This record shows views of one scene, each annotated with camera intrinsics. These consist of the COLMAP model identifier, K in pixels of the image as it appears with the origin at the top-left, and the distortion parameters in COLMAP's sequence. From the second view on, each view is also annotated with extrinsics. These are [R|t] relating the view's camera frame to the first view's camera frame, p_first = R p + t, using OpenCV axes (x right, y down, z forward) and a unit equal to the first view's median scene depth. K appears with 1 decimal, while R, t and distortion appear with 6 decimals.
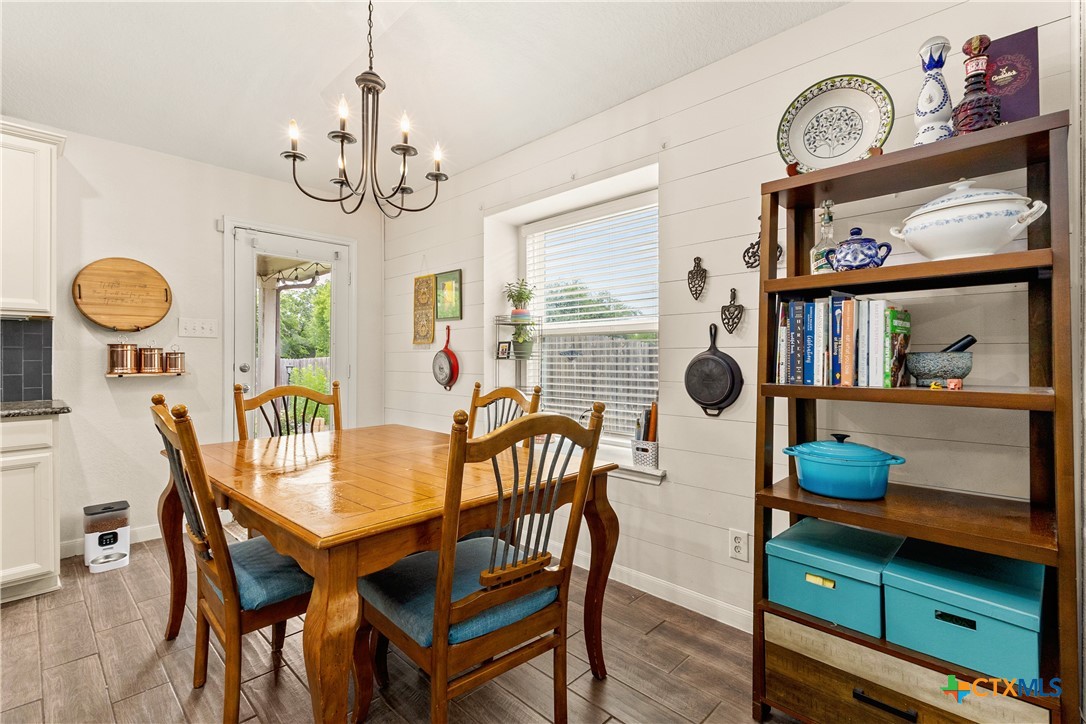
lens RADIAL K [[510.0, 0, 542.6], [0, 510.0, 349.4], [0, 0, 1]] dist [0.014872, -0.000616]
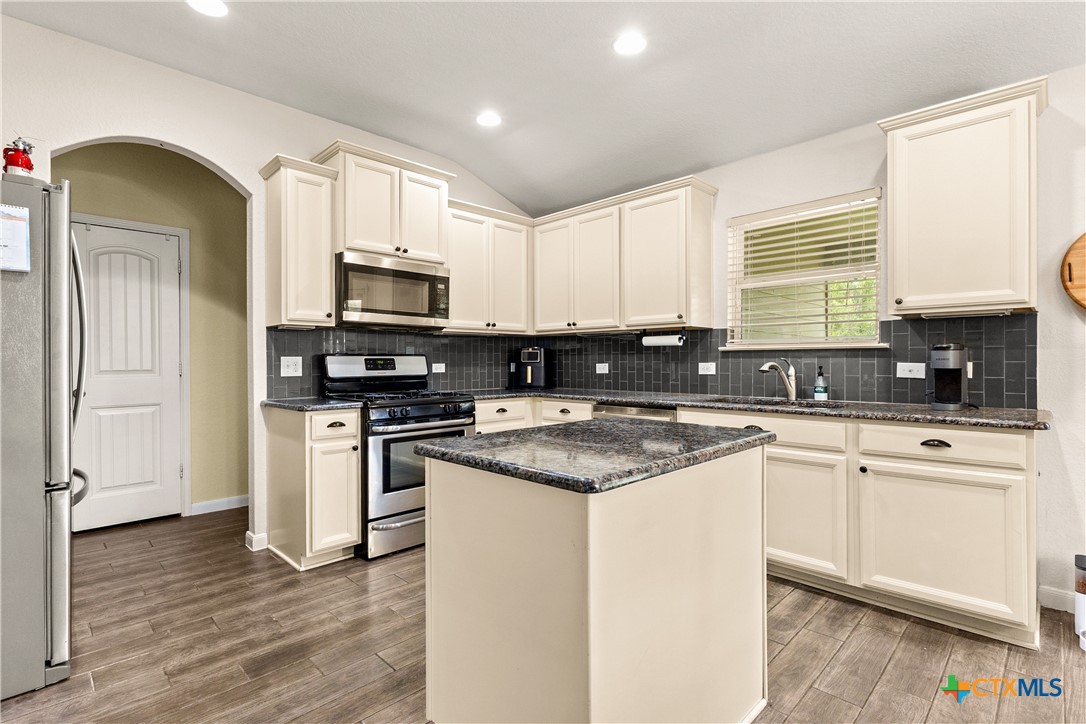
lens RADIAL K [[517.9, 0, 542.6], [0, 517.9, 363.9], [0, 0, 1]] dist [-0.002530, -0.001556]
pose [[-0.010439, 0.011060, -0.999884, -0.118280], [0.019318, 0.999754, 0.010857, 0.001053], [0.999759, -0.019203, -0.010650, 0.218526]]
